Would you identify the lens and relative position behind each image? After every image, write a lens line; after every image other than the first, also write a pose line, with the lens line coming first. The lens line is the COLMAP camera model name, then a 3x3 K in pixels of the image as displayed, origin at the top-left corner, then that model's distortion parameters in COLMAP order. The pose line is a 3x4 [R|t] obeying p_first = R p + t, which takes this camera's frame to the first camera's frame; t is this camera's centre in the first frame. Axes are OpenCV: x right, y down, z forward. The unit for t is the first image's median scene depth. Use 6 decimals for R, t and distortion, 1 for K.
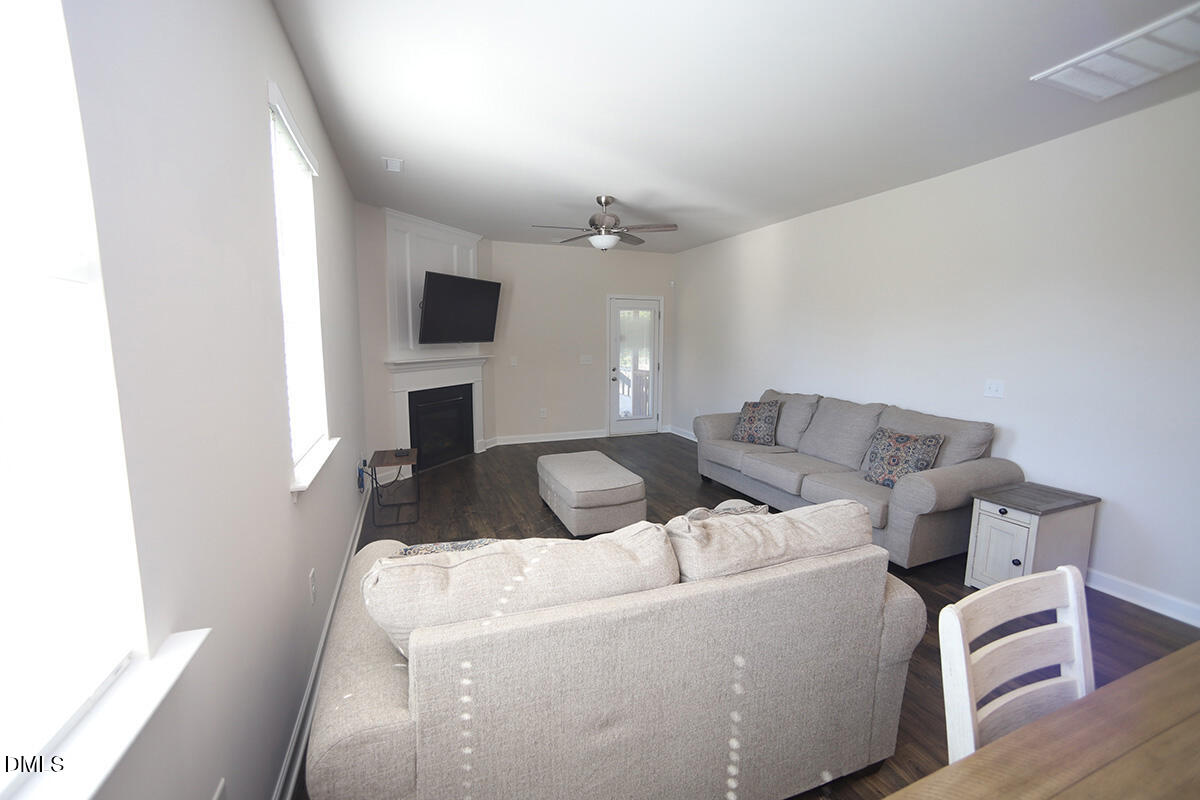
lens RADIAL K [[480.4, 0, 600.2], [0, 480.4, 402.1], [0, 0, 1]] dist [-0.057728, 0.024993]
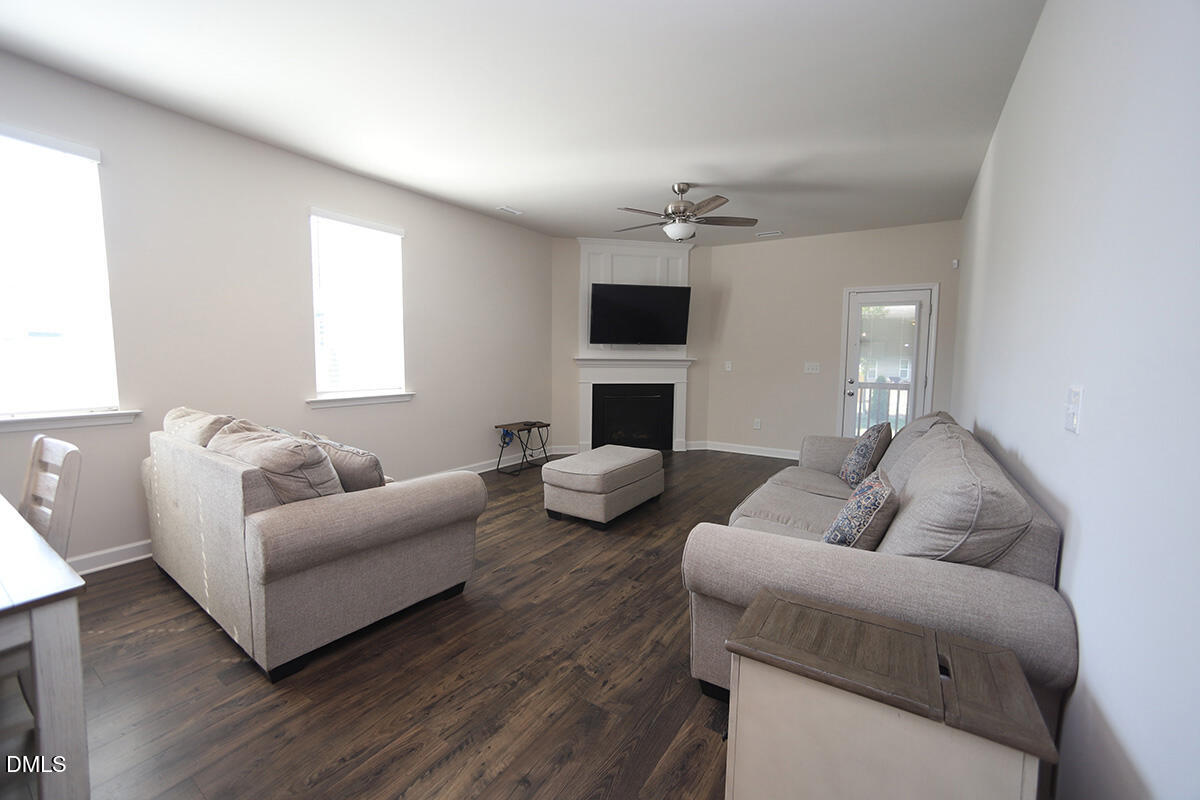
lens RADIAL K [[480.4, 0, 600.2], [0, 480.4, 402.1], [0, 0, 1]] dist [-0.057728, 0.024993]
pose [[0.576414, 0.080474, -0.813186, 0.550453], [-0.117764, 0.992931, 0.014786, 0.004029], [0.808628, 0.087242, 0.581816, 0.272046]]
